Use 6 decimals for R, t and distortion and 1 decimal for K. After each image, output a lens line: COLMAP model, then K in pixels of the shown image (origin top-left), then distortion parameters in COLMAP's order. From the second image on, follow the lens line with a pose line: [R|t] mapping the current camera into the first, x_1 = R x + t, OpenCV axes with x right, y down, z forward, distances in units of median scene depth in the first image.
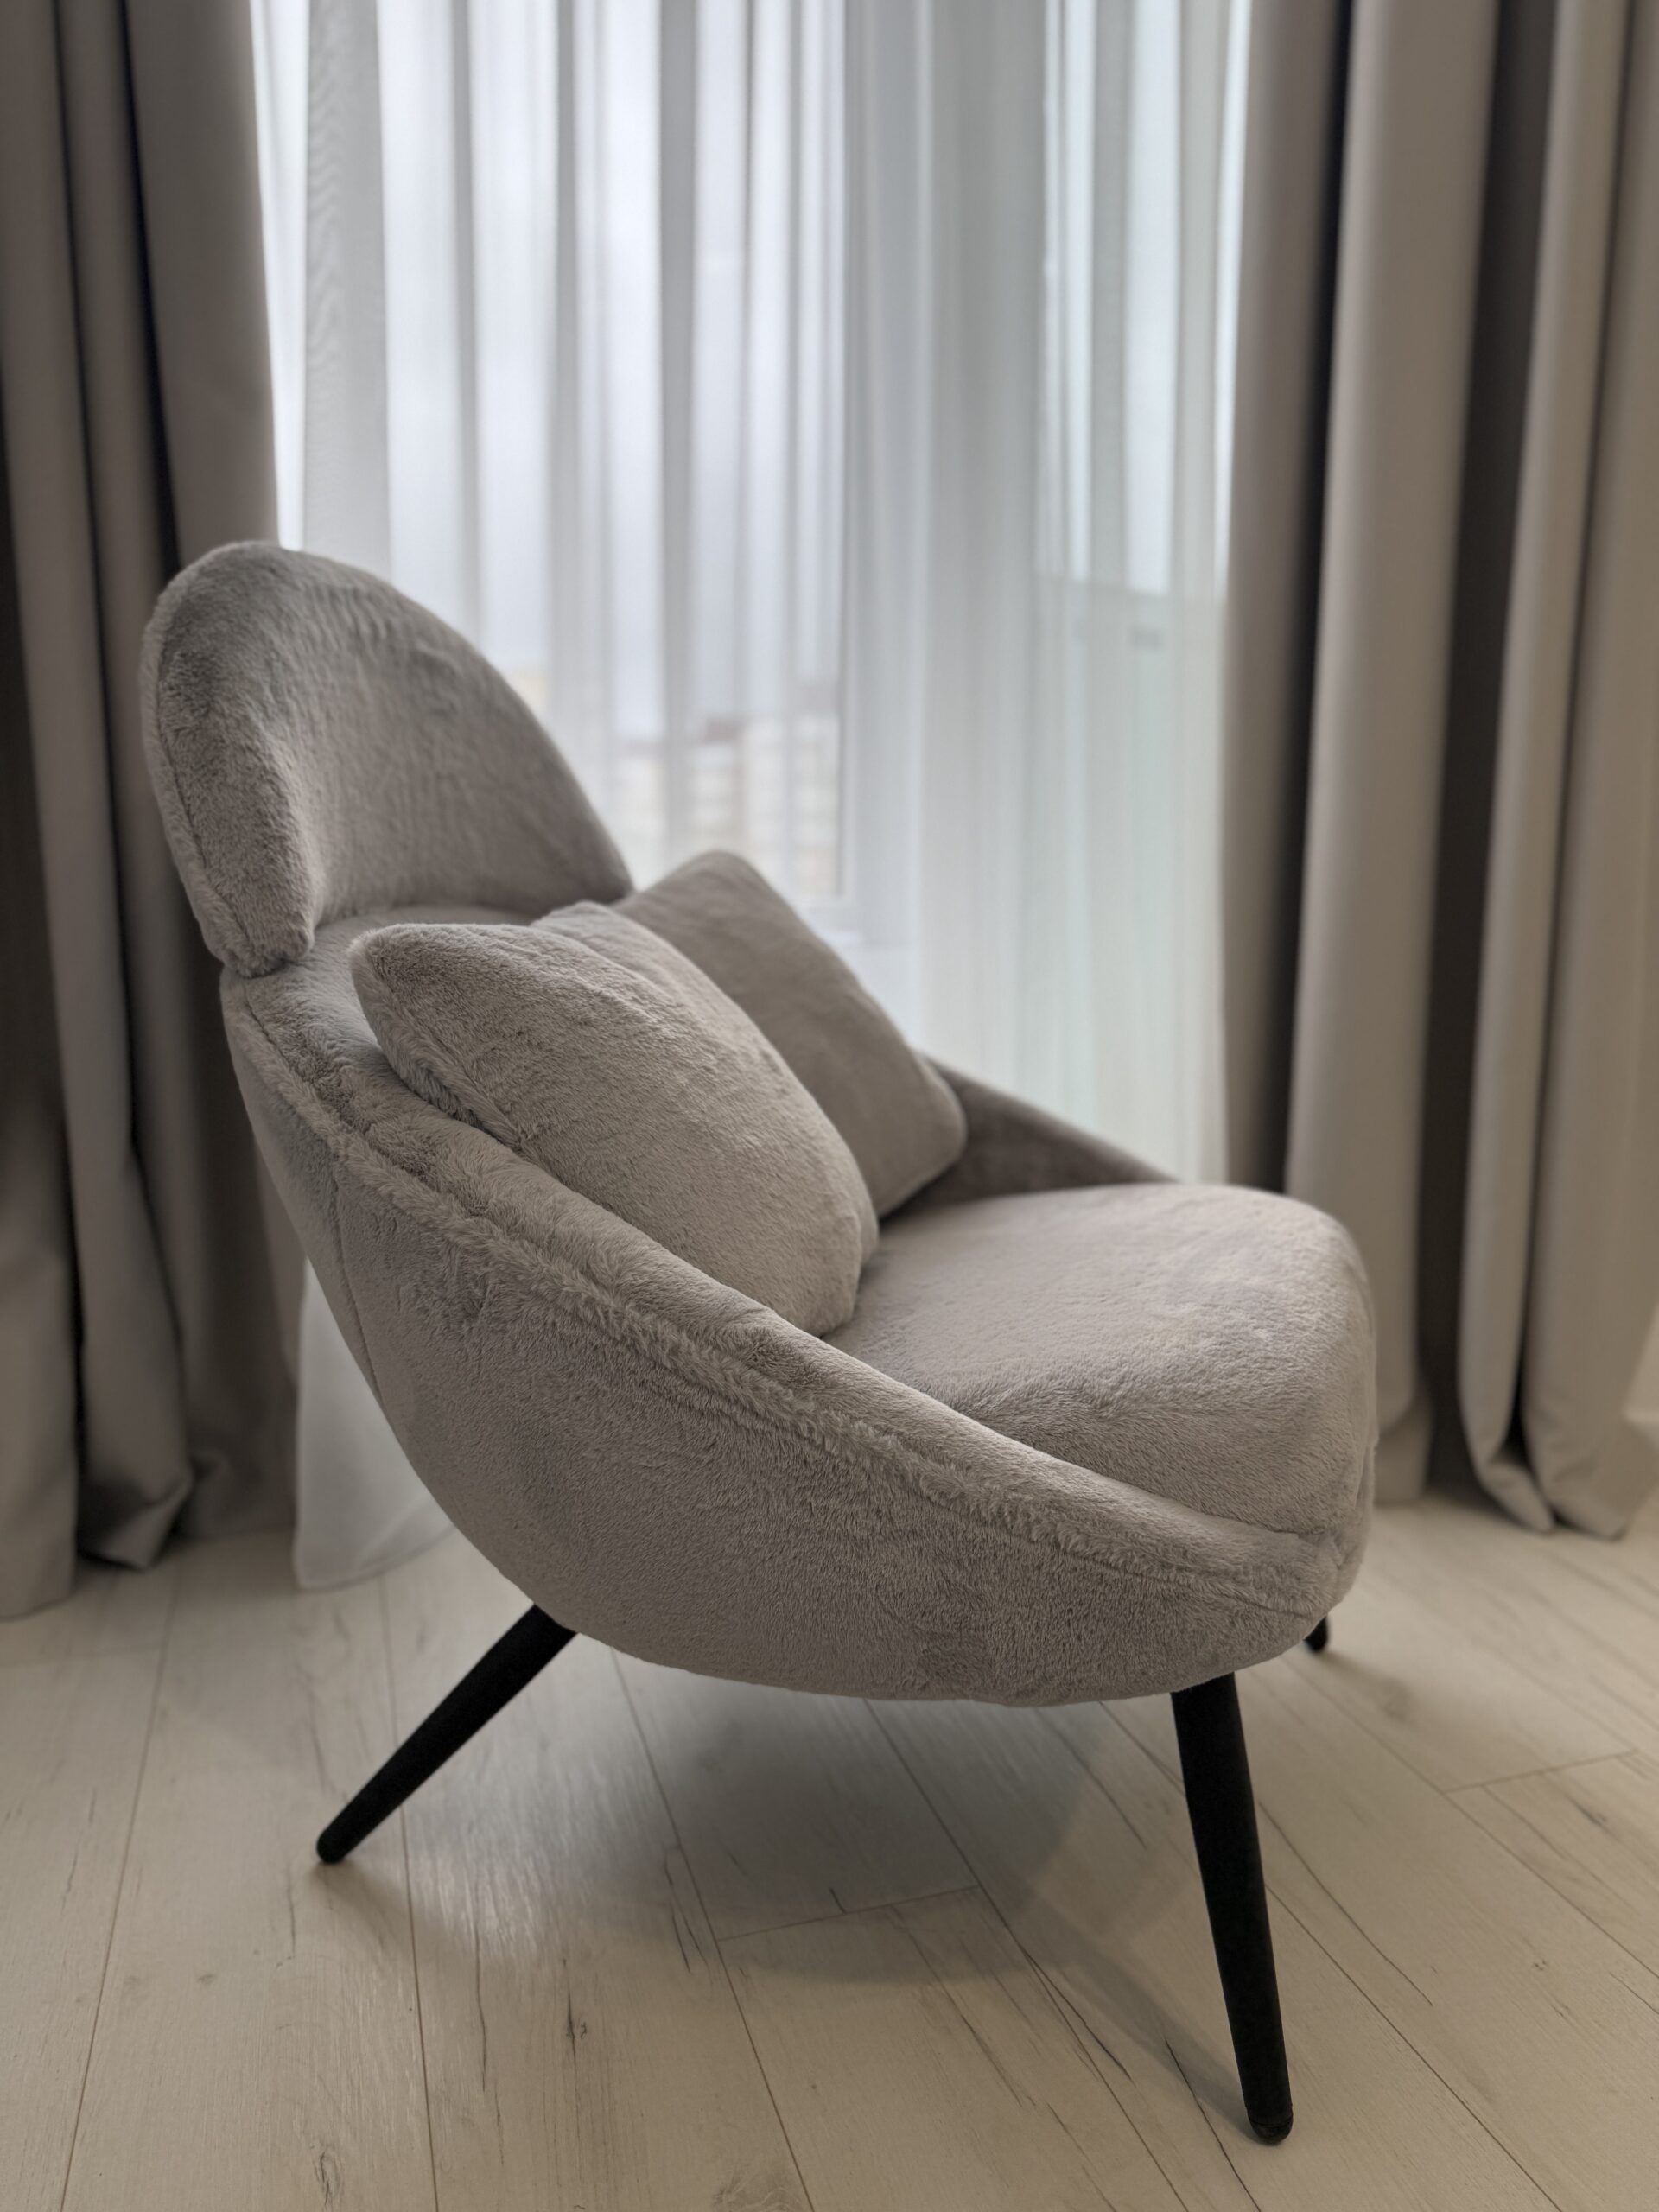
lens RADIAL K [[1566.8, 0, 823.8], [0, 1566.8, 1122.6], [0, 0, 1]] dist [0.023452, -0.032743]
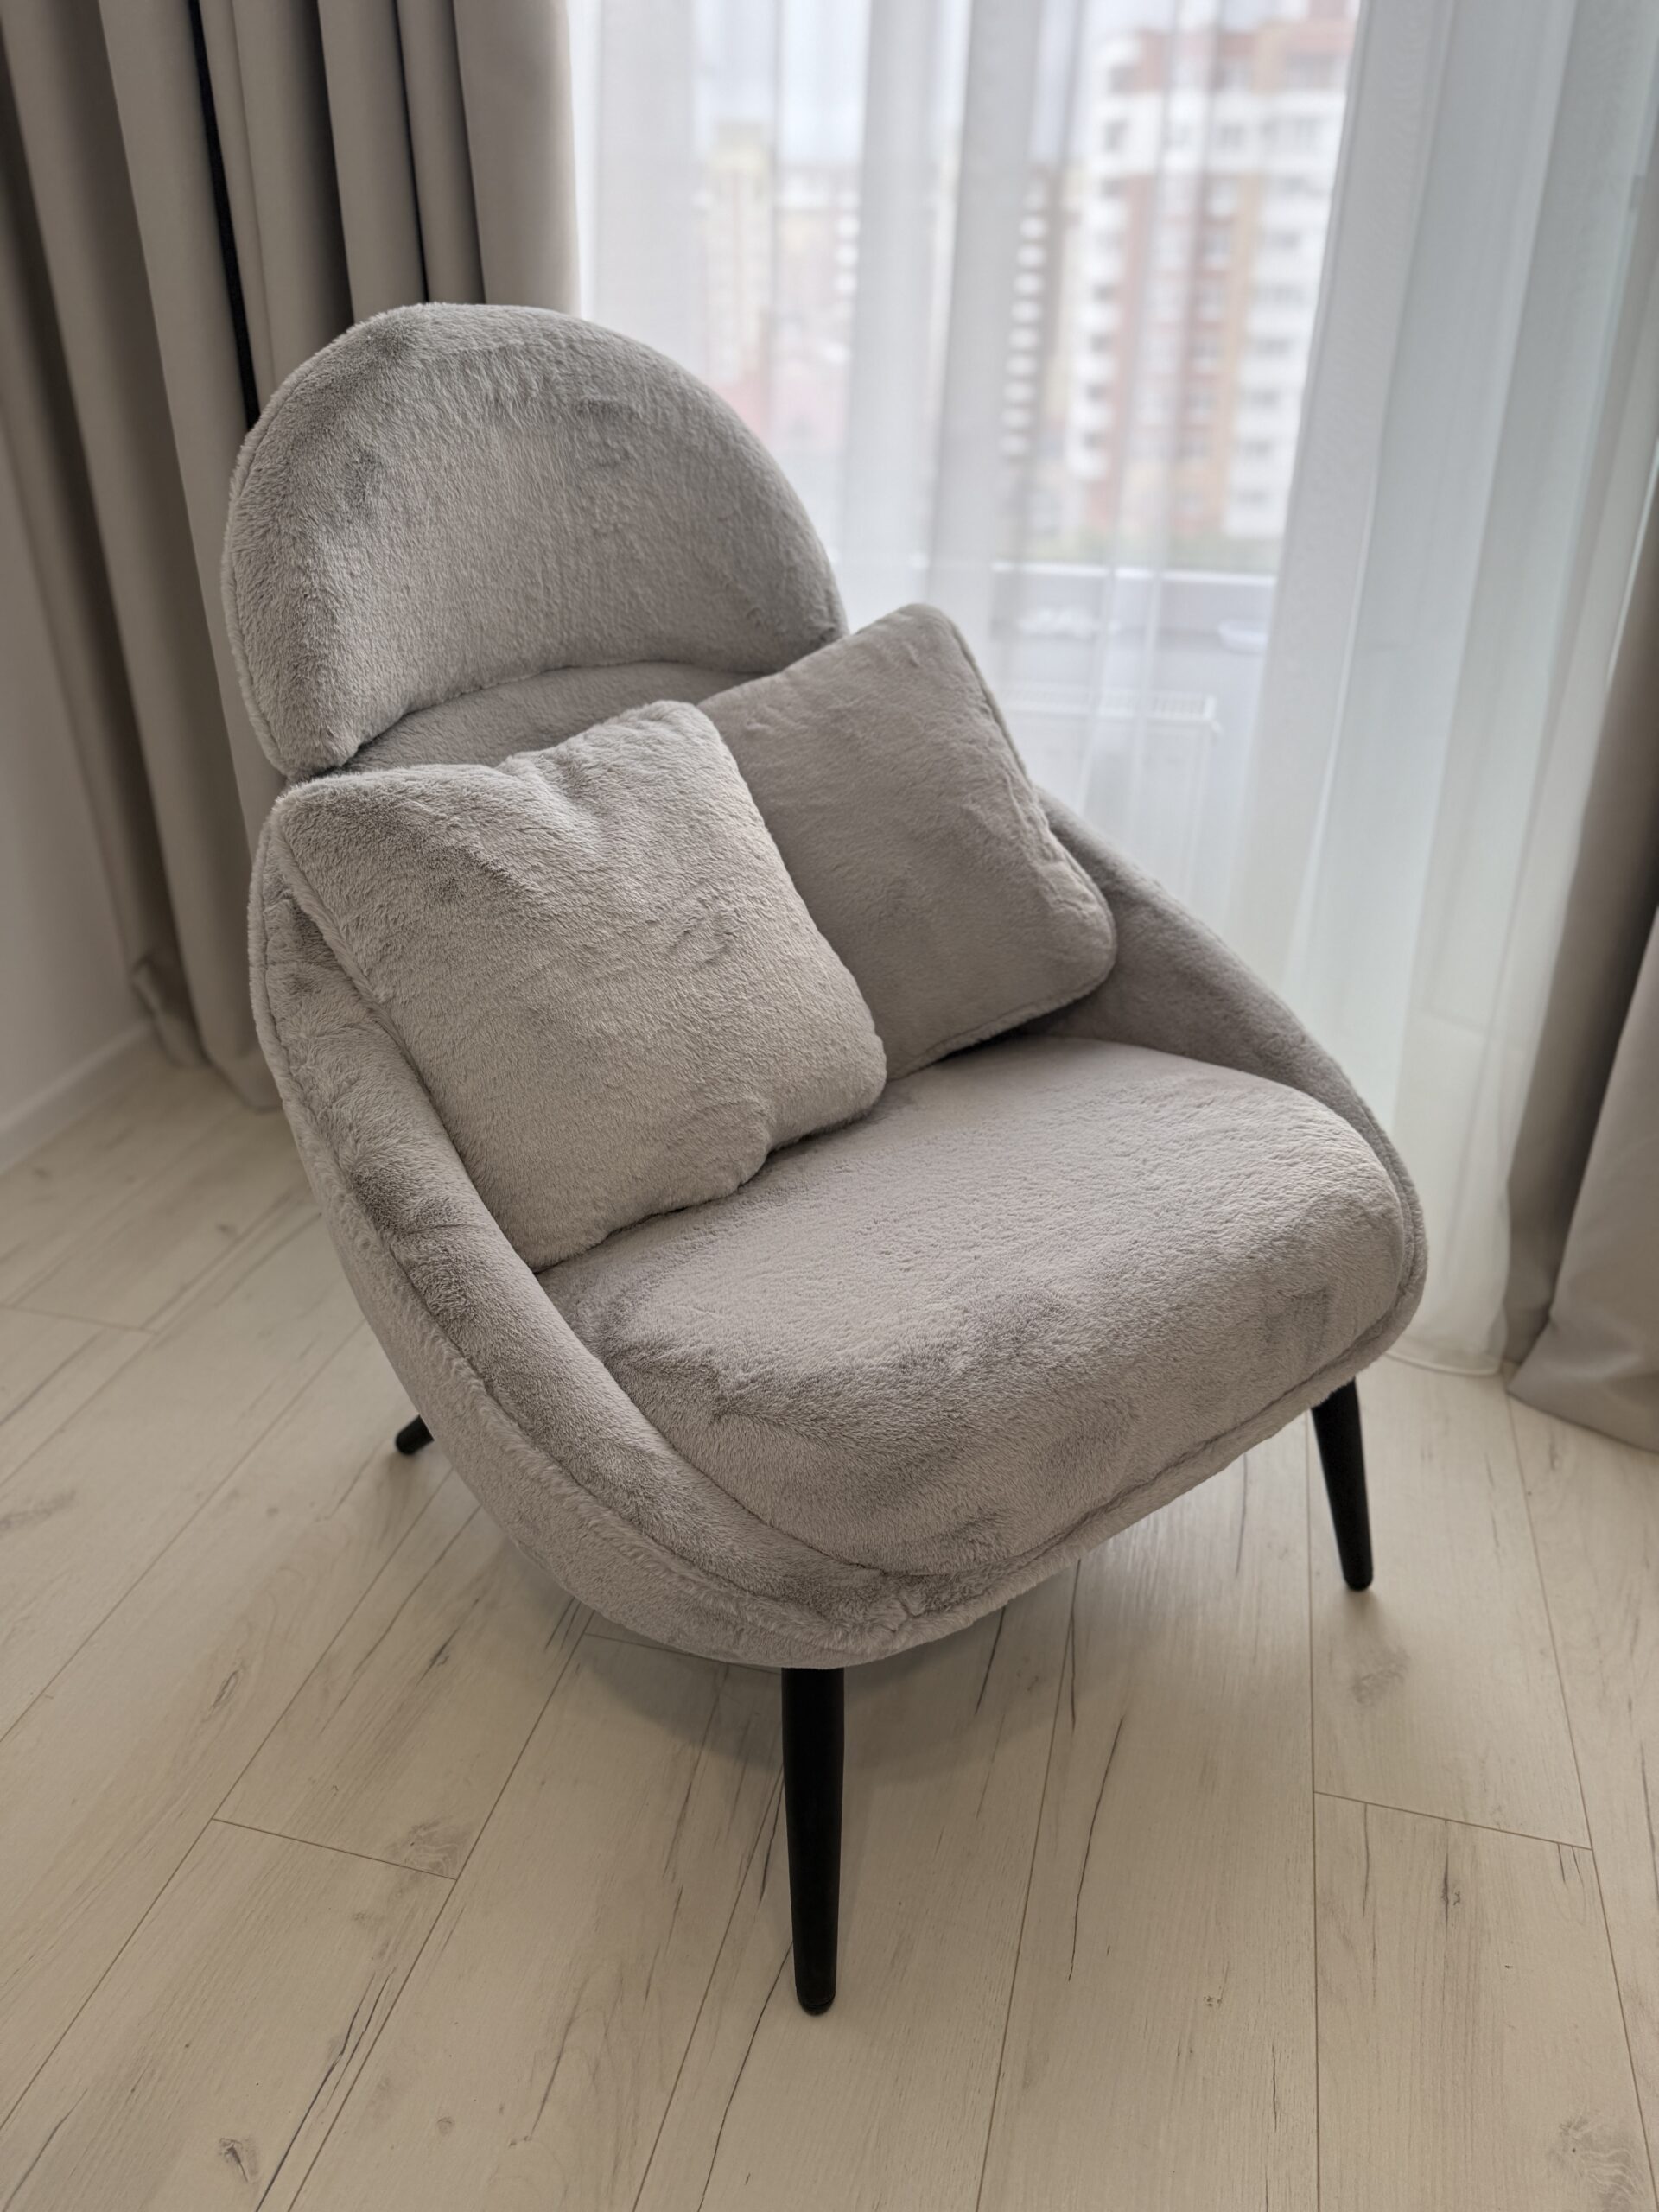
lens RADIAL K [[1566.8, 0, 823.9], [0, 1566.8, 1110.1], [0, 0, 1]] dist [0.023452, -0.032743]
pose [[0.849312, 0.254028, -0.462751, 0.496724], [-0.093219, 0.934999, 0.342179, -0.265598], [0.519595, -0.247479, 0.817786, 0.180582]]
